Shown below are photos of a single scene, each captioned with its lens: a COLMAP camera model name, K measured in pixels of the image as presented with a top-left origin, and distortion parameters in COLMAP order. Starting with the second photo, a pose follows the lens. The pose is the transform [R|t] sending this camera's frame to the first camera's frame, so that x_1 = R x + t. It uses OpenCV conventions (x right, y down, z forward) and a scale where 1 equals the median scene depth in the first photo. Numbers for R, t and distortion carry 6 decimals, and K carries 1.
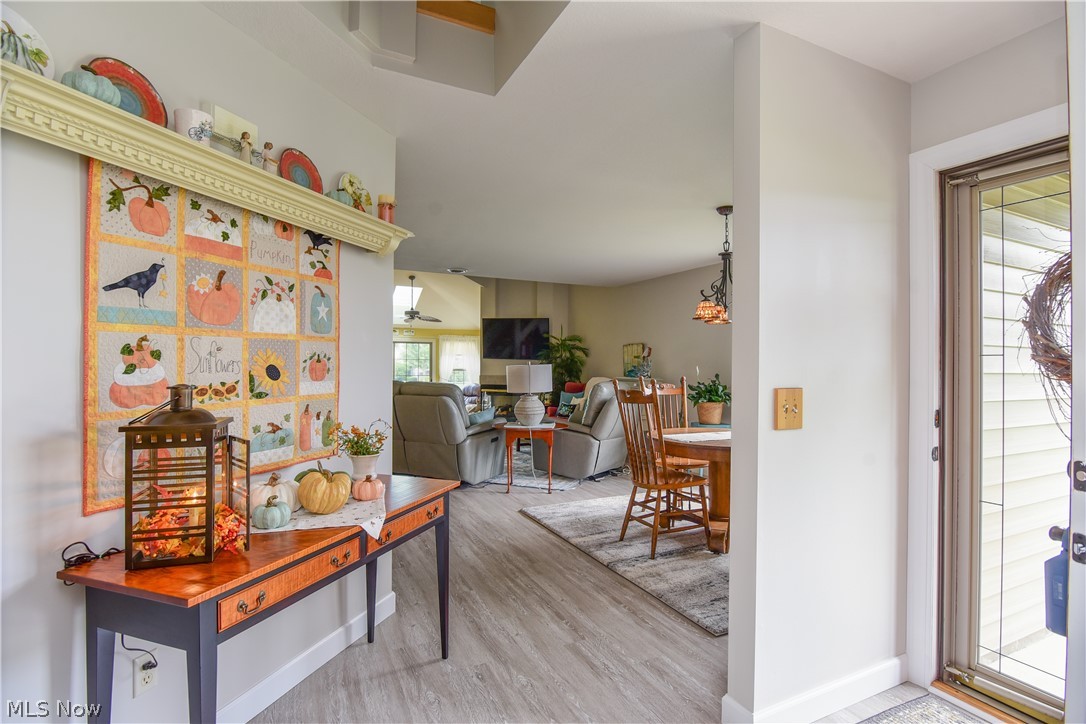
lens RADIAL K [[530.2, 0, 548.0], [0, 530.2, 362.8], [0, 0, 1]] dist [-0.021727, -0.000124]
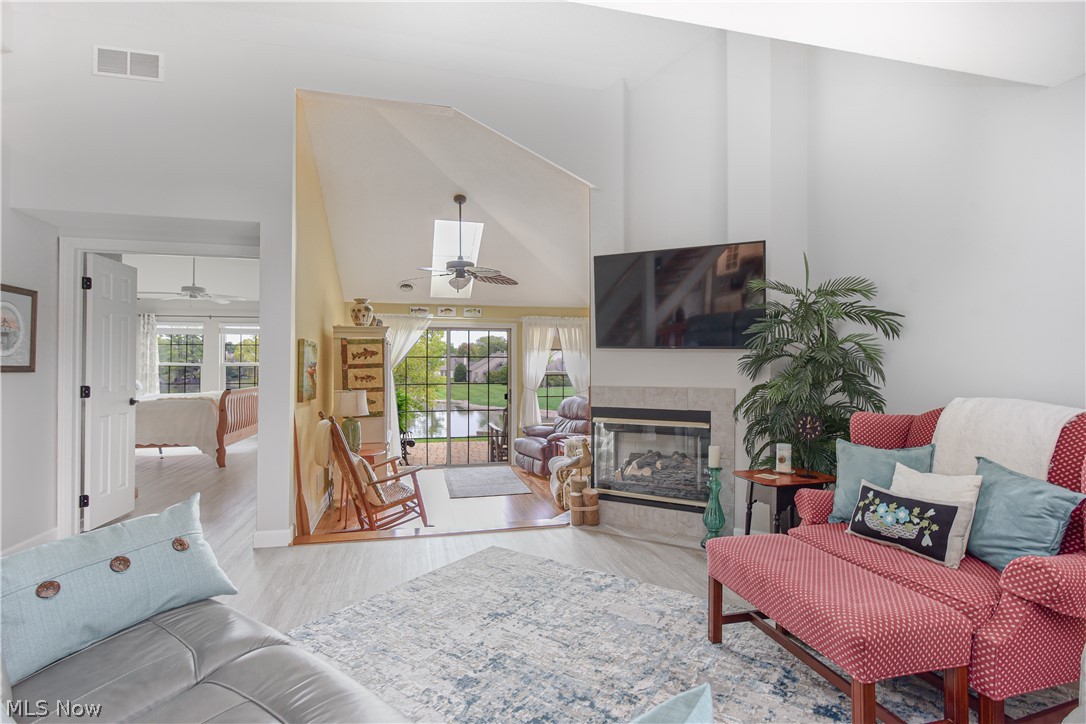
lens RADIAL K [[530.2, 0, 545.0], [0, 530.2, 363.2], [0, 0, 1]] dist [-0.021727, -0.000124]
pose [[0.977110, -0.008813, -0.212552, -0.069790], [0.007383, 0.999944, -0.007523, 0.007087], [0.212607, 0.005782, 0.977121, 0.554224]]
